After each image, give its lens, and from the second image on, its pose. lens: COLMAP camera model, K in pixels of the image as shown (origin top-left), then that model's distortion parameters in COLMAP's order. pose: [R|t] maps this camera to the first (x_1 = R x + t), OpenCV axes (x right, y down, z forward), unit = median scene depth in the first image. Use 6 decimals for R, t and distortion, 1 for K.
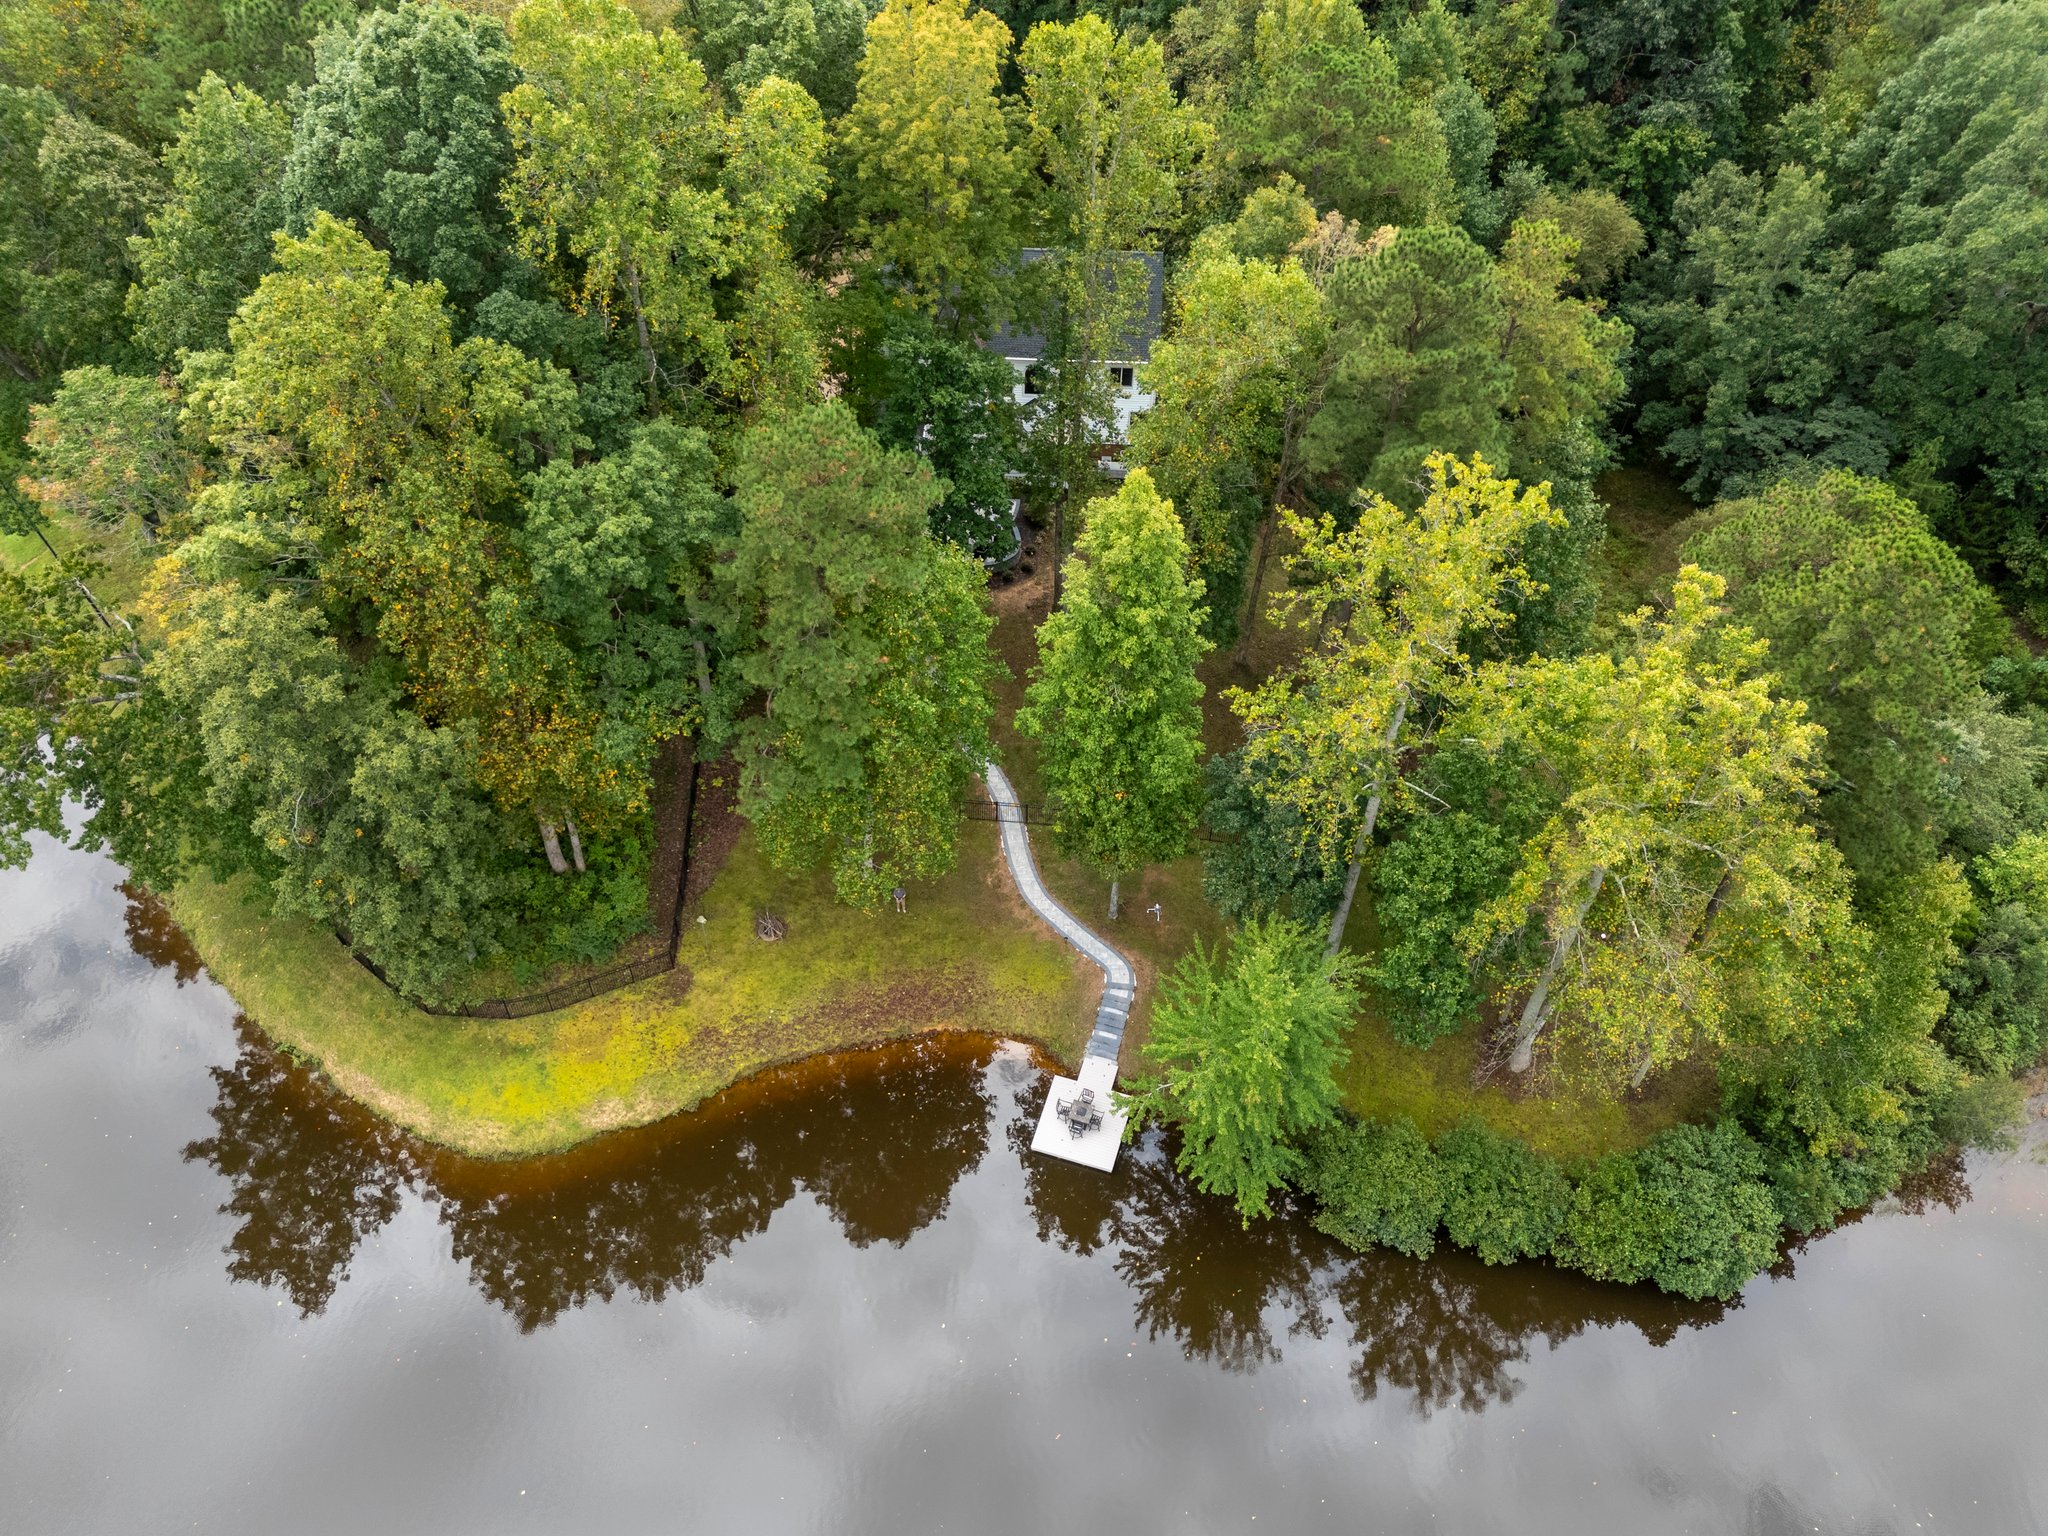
lens RADIAL K [[1440.2, 0, 1023.8], [0, 1440.2, 802.8], [0, 0, 1]] dist [0.066553, -0.061654]
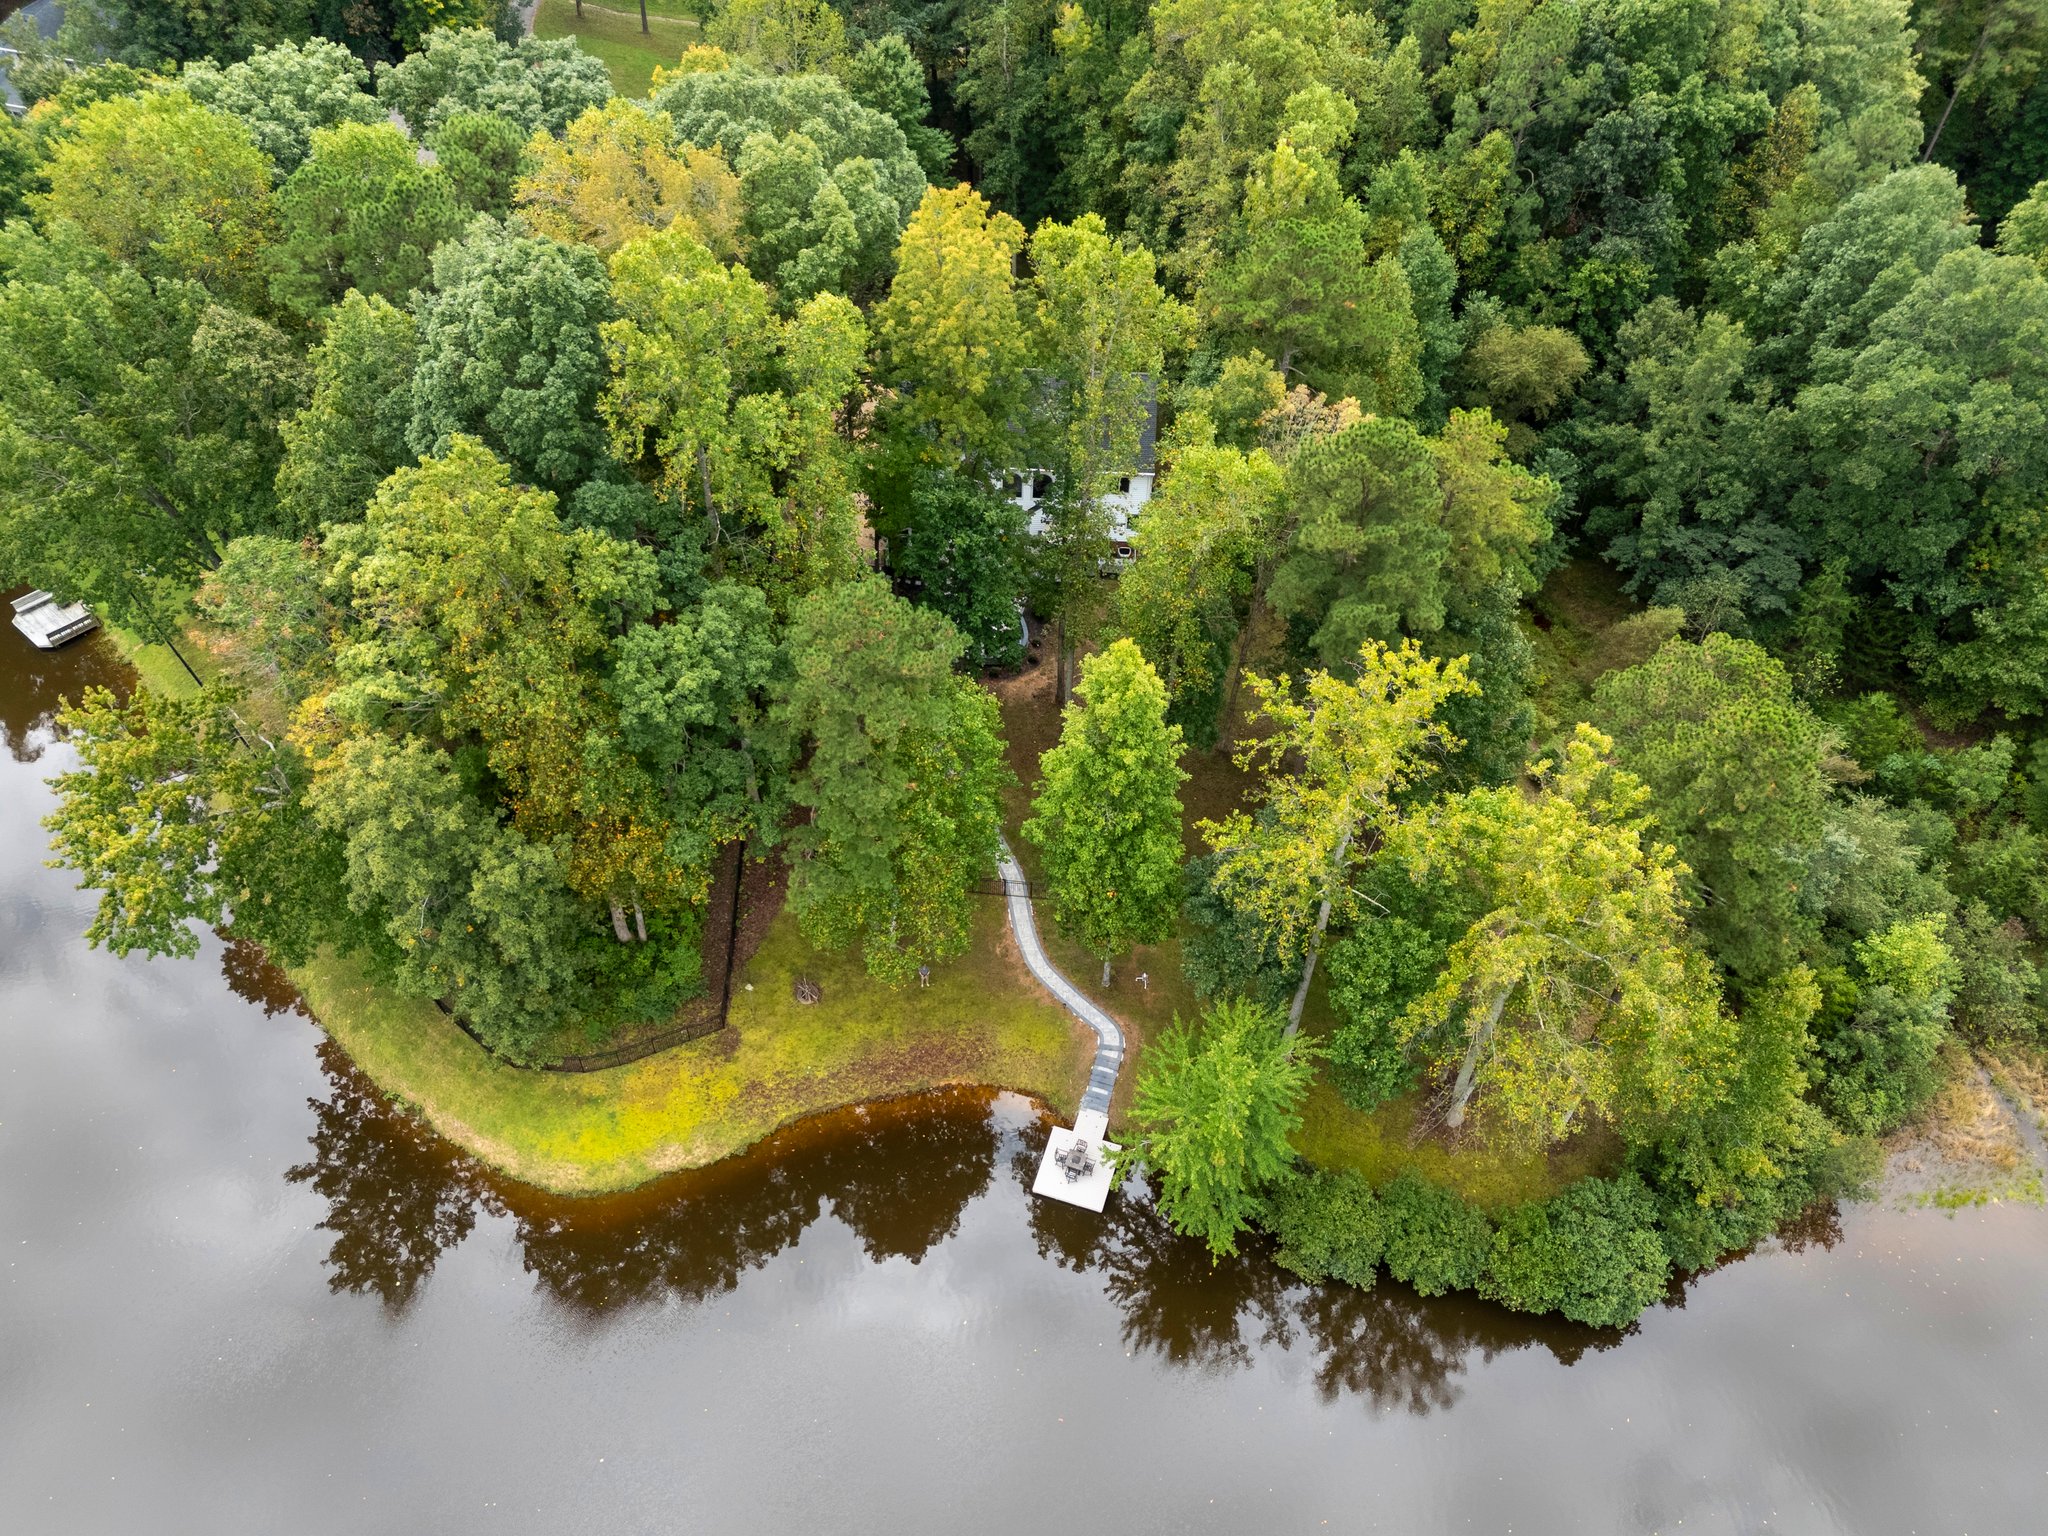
lens RADIAL K [[1478.6, 0, 1027.4], [0, 1478.6, 775.1], [0, 0, 1]] dist [0.063488, -0.059127]
pose [[0.999955, 0.009333, -0.001540, -0.000363], [-0.009317, 0.999903, 0.010345, -0.112239], [0.001637, -0.010330, 0.999945, -0.199641]]
